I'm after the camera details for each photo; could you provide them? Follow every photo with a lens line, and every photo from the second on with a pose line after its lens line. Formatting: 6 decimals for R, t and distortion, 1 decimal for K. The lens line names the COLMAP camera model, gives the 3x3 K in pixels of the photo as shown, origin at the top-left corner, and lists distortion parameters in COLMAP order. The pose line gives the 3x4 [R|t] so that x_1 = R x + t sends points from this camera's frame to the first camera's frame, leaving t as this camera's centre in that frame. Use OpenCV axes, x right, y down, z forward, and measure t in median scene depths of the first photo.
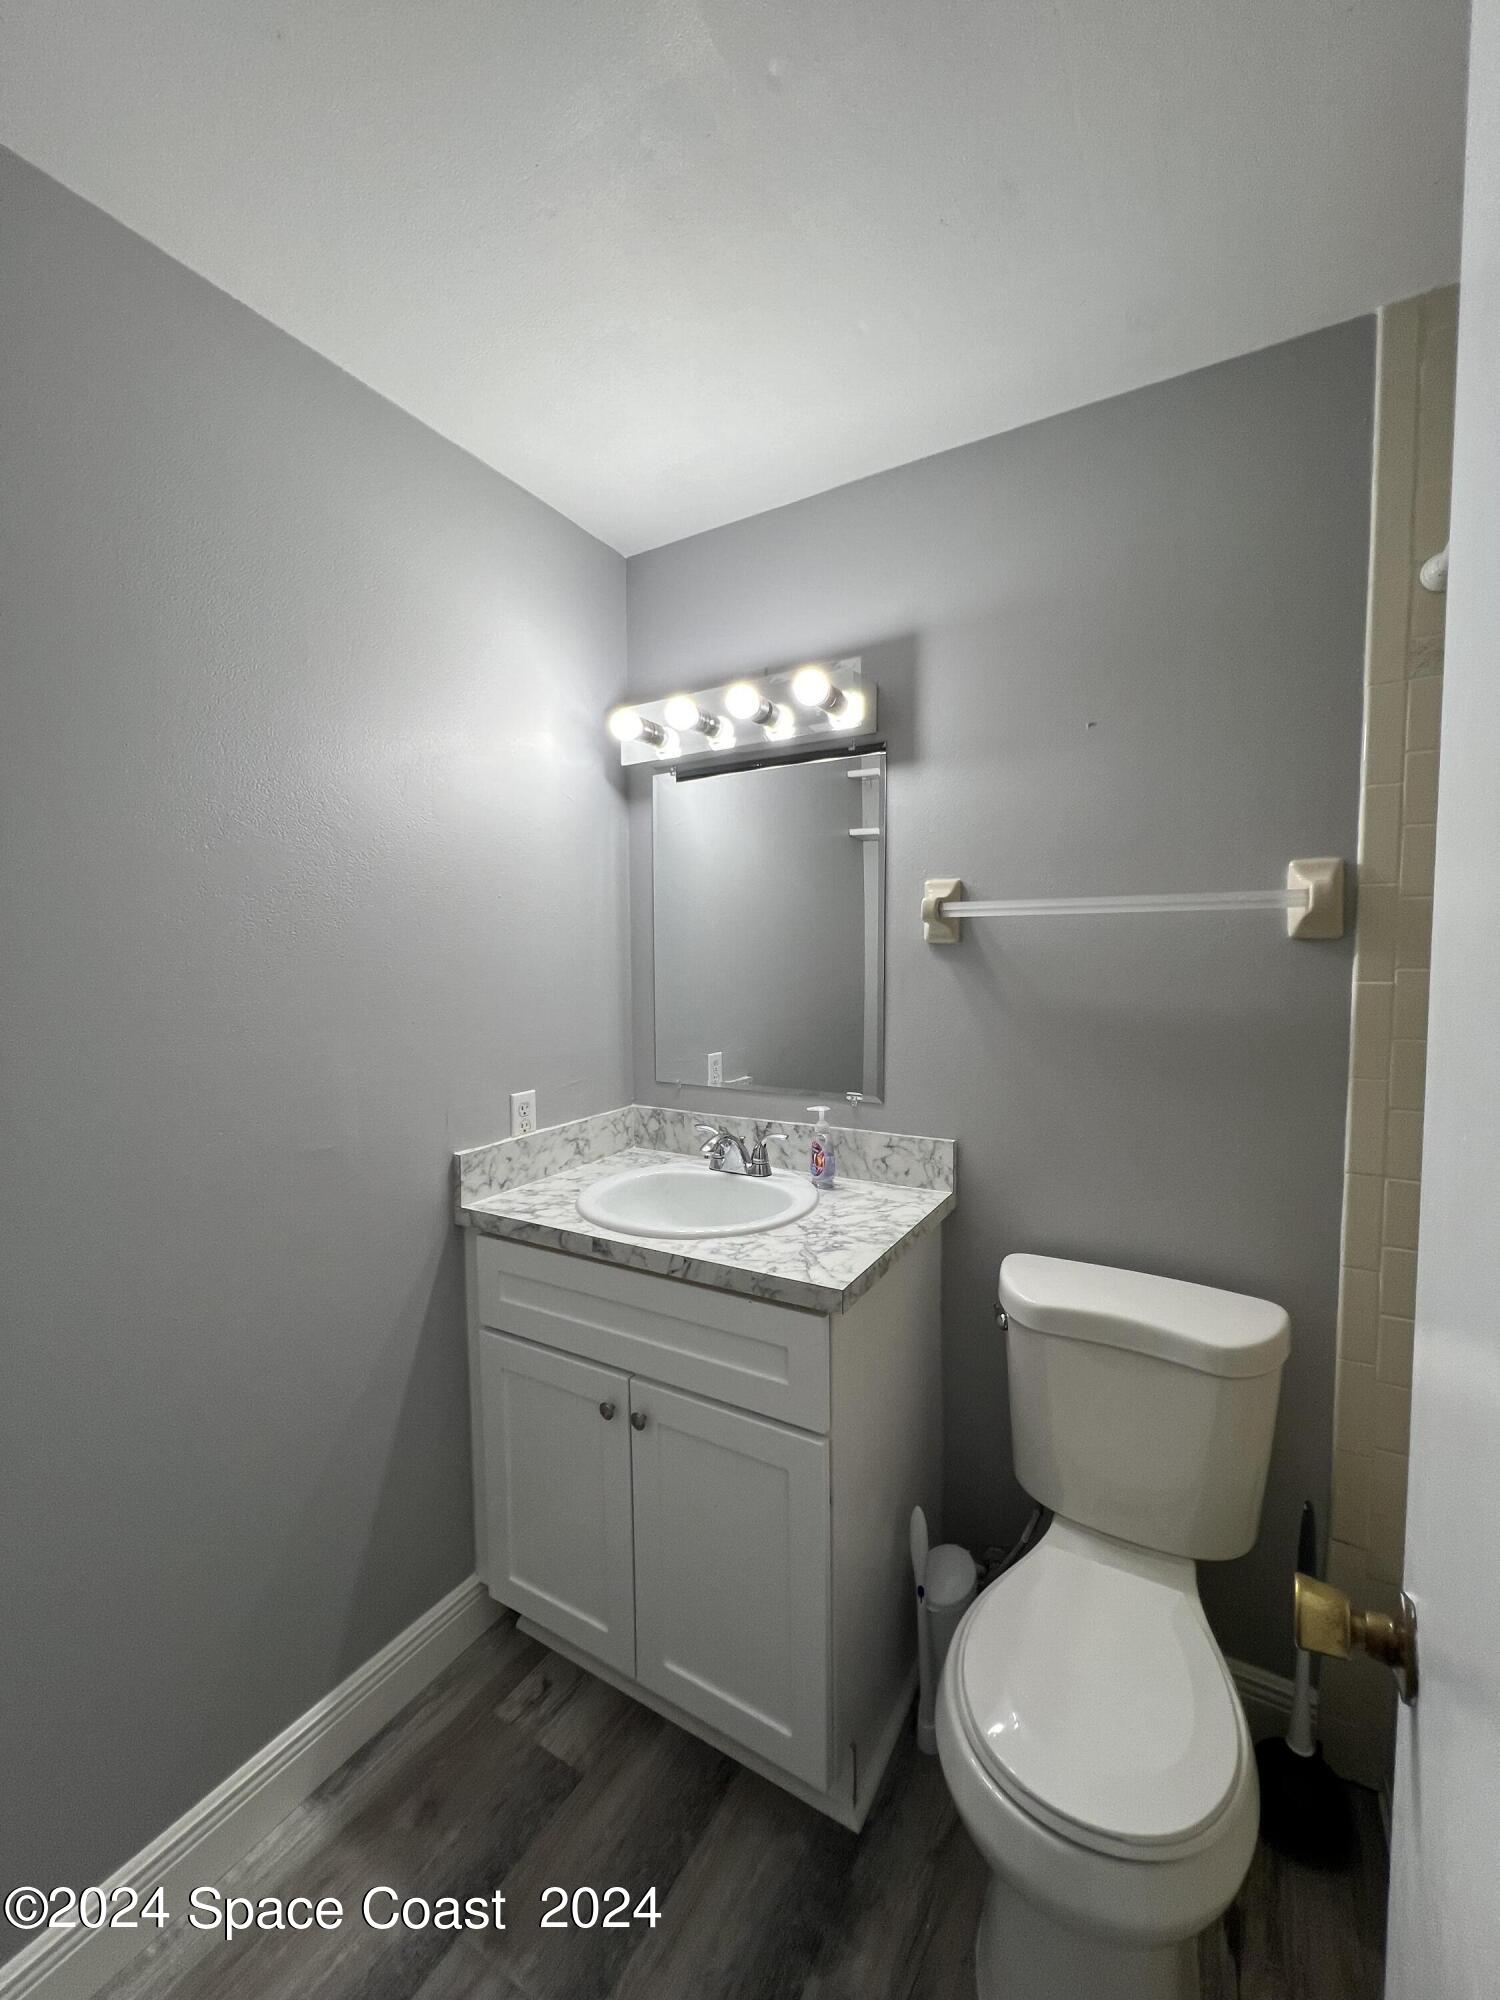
lens RADIAL K [[805.3, 0, 759.6], [0, 805.3, 998.4], [0, 0, 1]] dist [-0.000465, 0.000086]
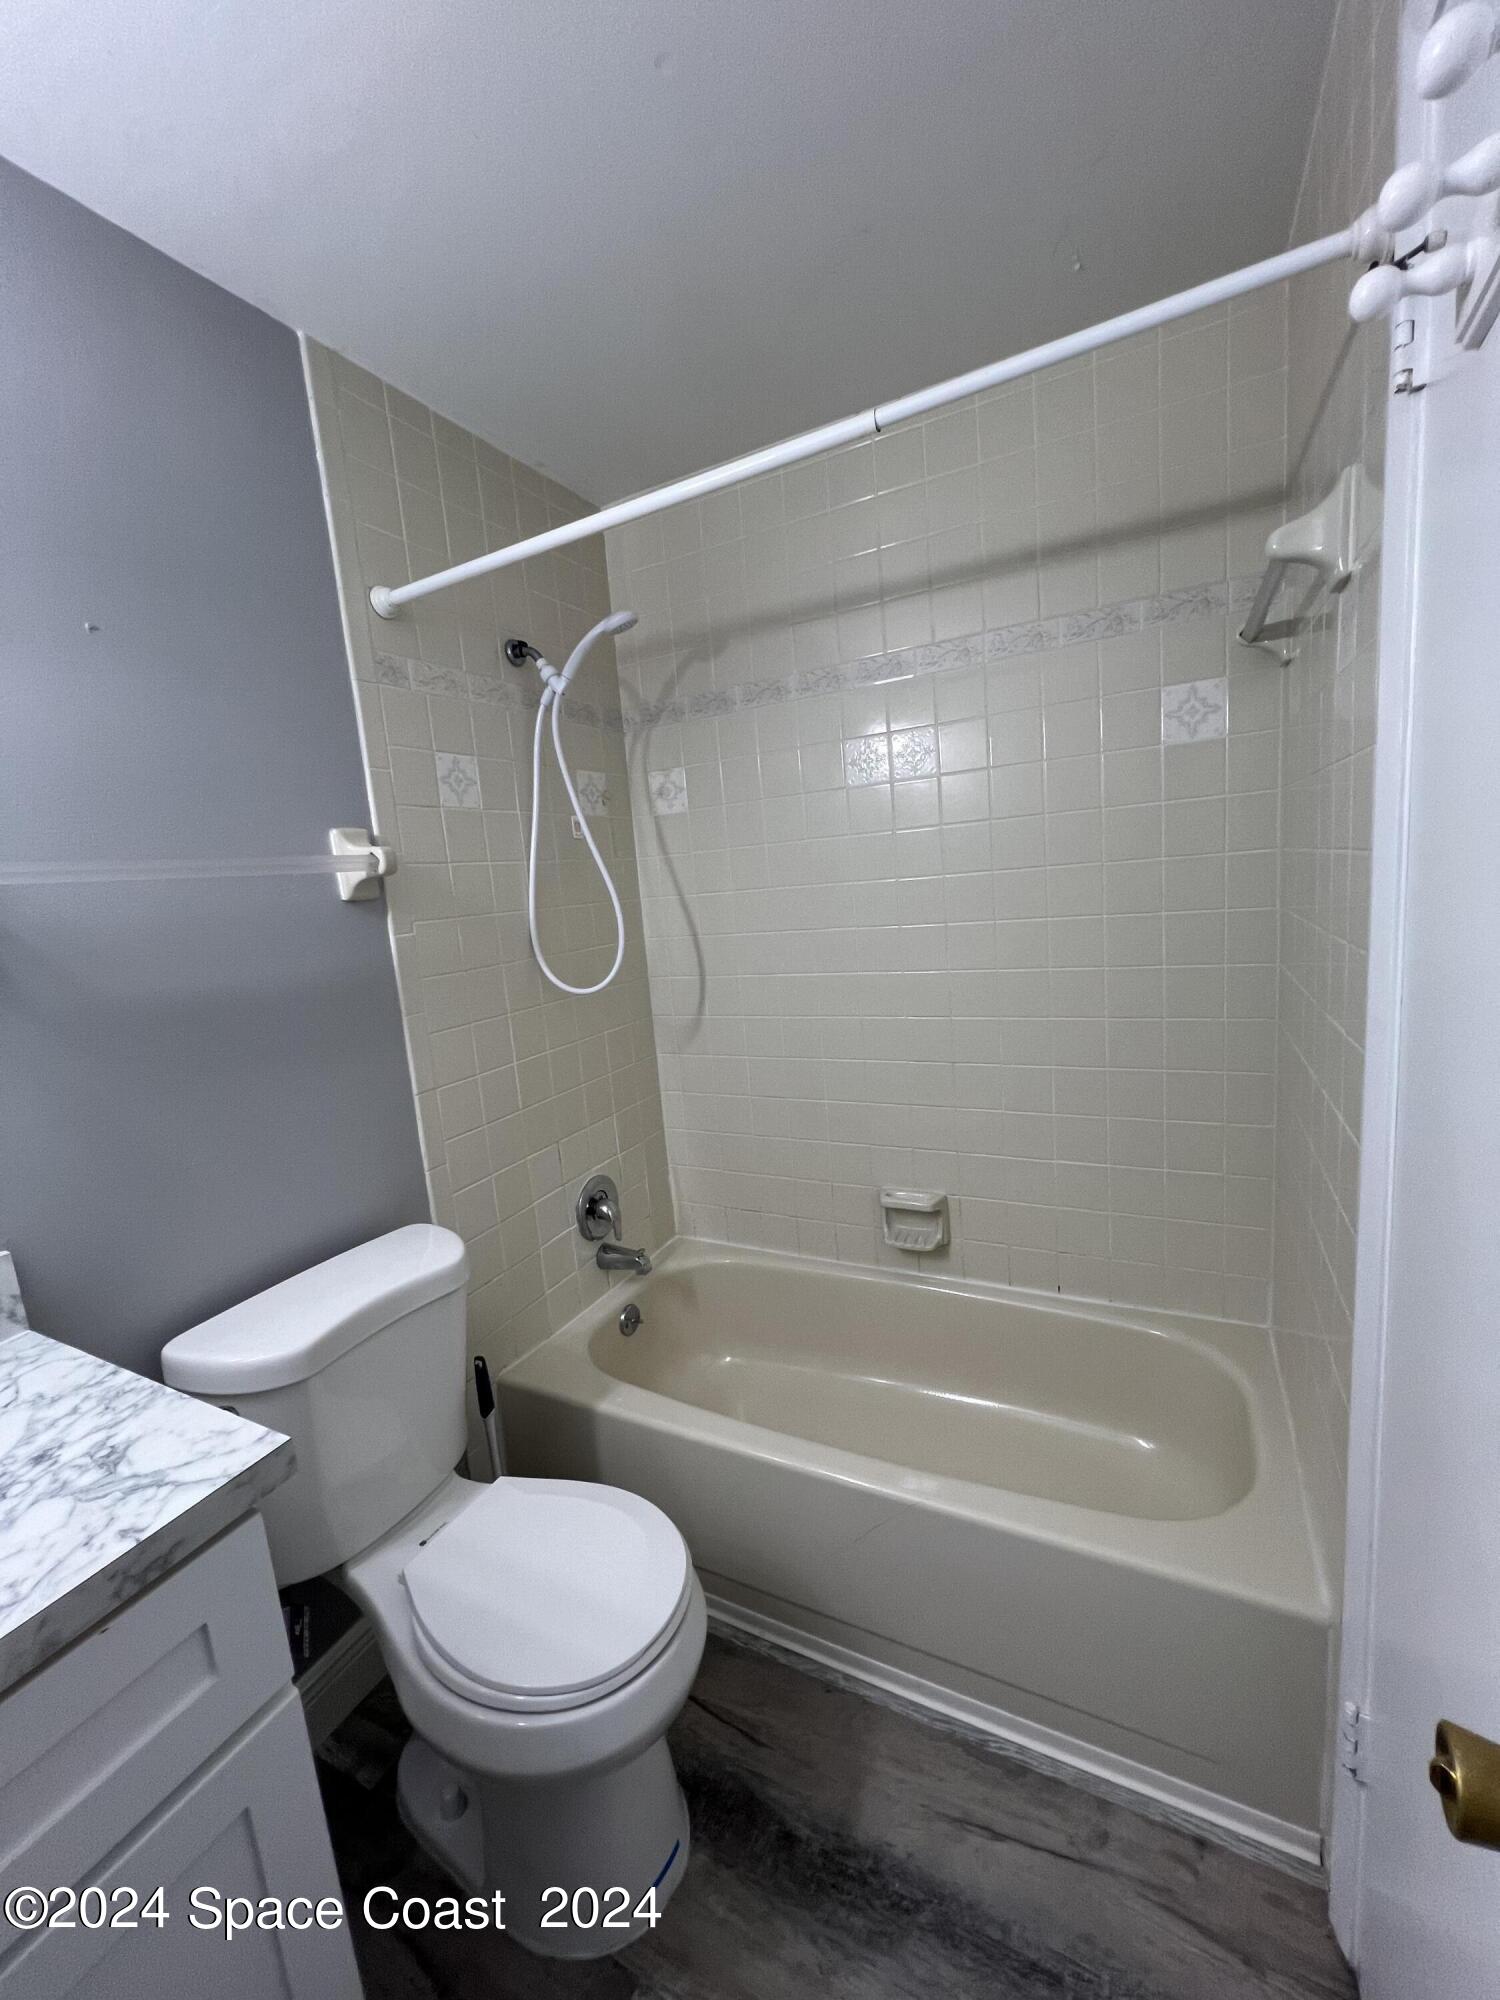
lens RADIAL K [[805.3, 0, 744.9], [0, 805.3, 990.7], [0, 0, 1]] dist [-0.000465, 0.000086]
pose [[-0.040100, -0.131980, 0.990441, -0.440125], [0.140976, 0.980575, 0.136374, -0.028783], [-0.989201, 0.145097, -0.020715, 0.506304]]
